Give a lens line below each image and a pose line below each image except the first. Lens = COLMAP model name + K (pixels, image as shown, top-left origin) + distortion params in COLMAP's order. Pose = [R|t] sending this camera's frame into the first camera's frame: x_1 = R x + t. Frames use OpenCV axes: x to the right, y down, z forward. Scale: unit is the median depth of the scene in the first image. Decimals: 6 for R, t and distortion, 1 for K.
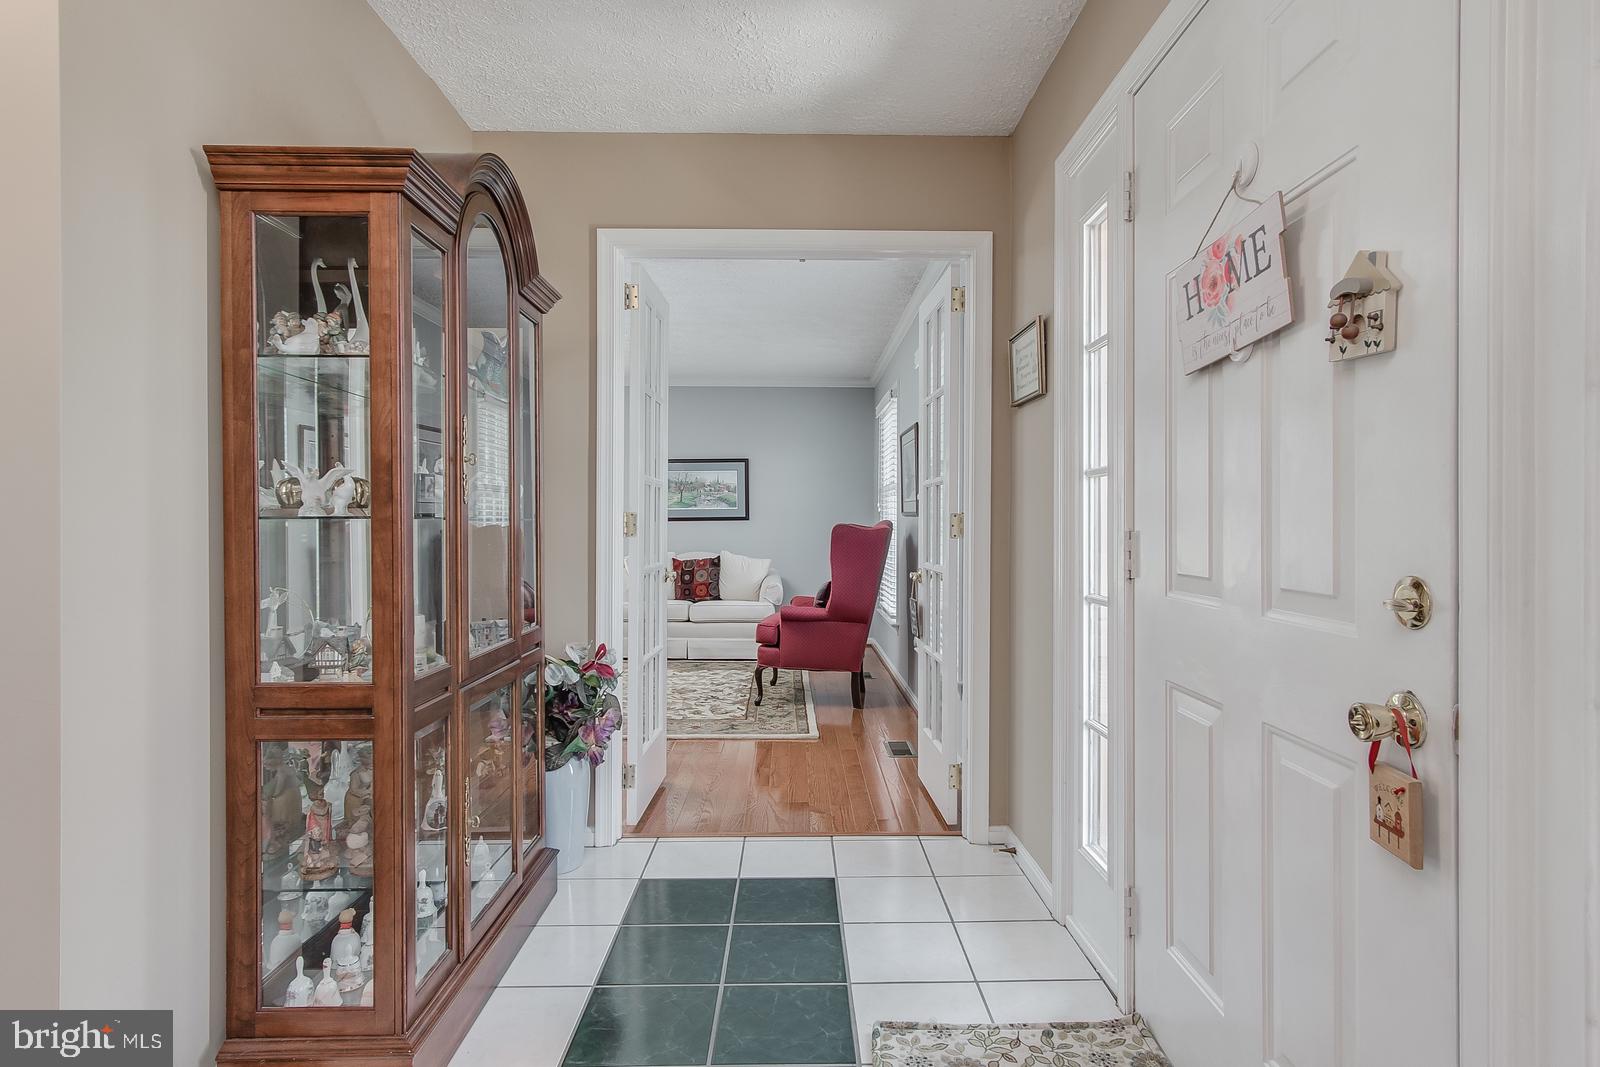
lens RADIAL K [[863.2, 0, 800.5], [0, 863.2, 532.0], [0, 0, 1]] dist [0.000646, 0.000264]
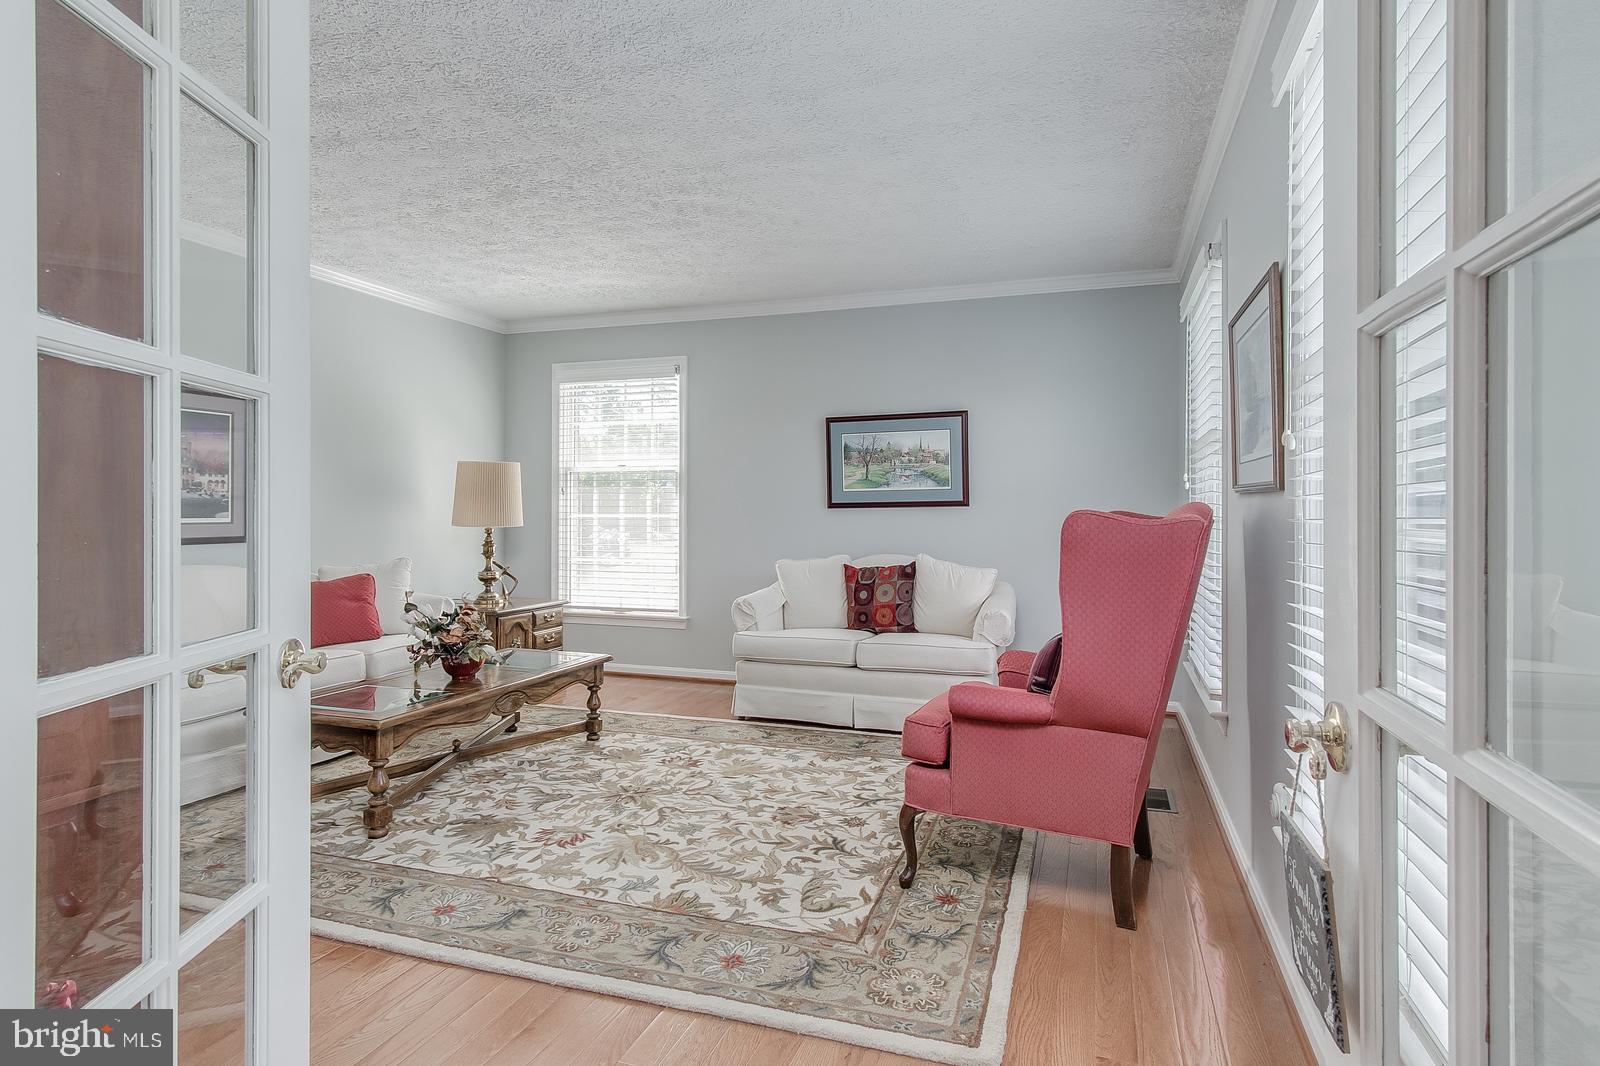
lens RADIAL K [[863.2, 0, 802.4], [0, 863.2, 516.2], [0, 0, 1]] dist [0.000646, 0.000264]
pose [[0.942863, -0.001330, -0.333179, 0.040716], [-0.000584, 0.999984, -0.005644, -0.002613], [0.333181, 0.005516, 0.942847, 0.374421]]
